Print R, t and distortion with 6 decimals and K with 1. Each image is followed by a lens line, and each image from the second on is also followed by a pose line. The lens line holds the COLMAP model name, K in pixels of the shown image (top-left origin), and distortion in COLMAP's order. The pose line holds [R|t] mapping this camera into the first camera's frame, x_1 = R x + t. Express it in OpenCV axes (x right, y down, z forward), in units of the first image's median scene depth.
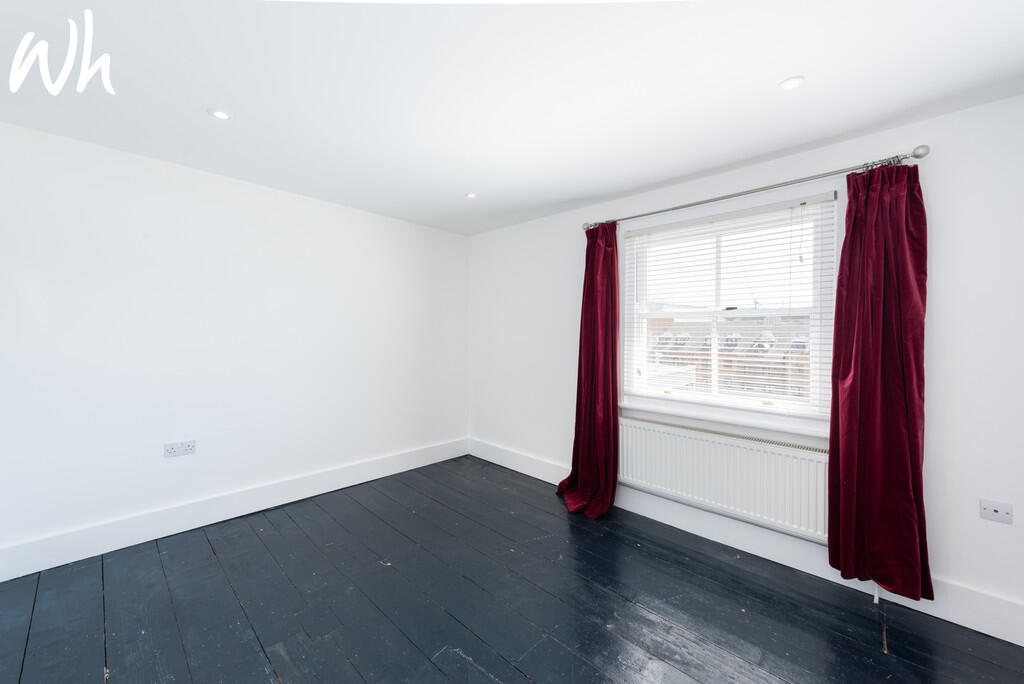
lens RADIAL K [[409.1, 0, 506.1], [0, 409.1, 327.7], [0, 0, 1]] dist [0.000830, 0.000137]
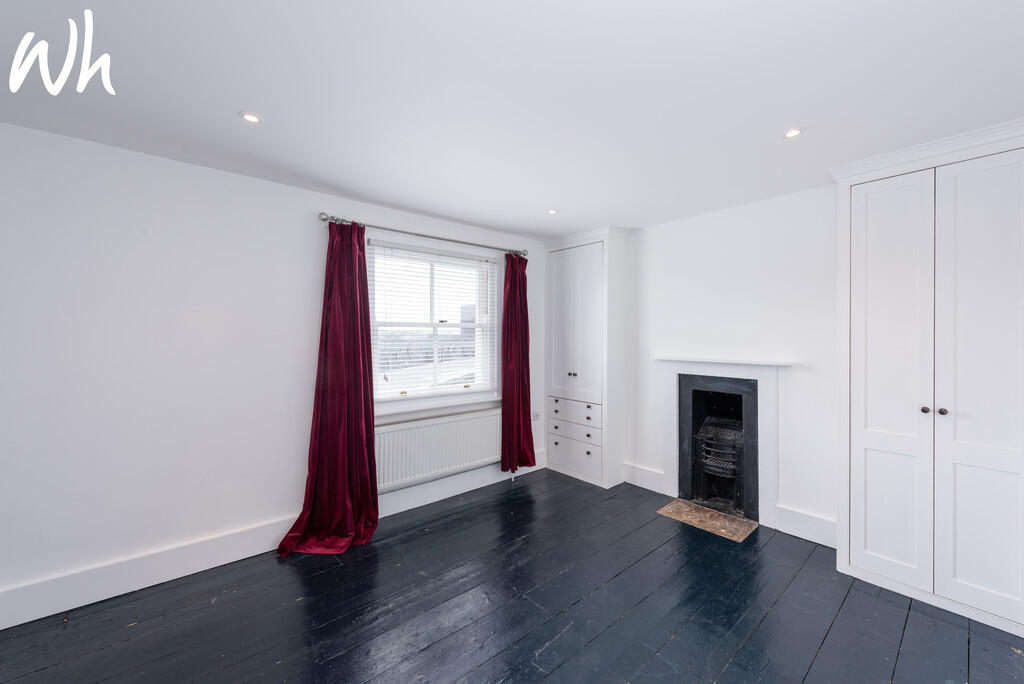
lens RADIAL K [[407.6, 0, 507.5], [0, 407.6, 327.8], [0, 0, 1]] dist [0.000984, 0.000012]
pose [[0.066563, 0.011626, 0.997714, -0.747694], [-0.008108, 0.999905, -0.011110, -0.013192], [-0.997749, -0.007350, 0.066651, 0.675253]]
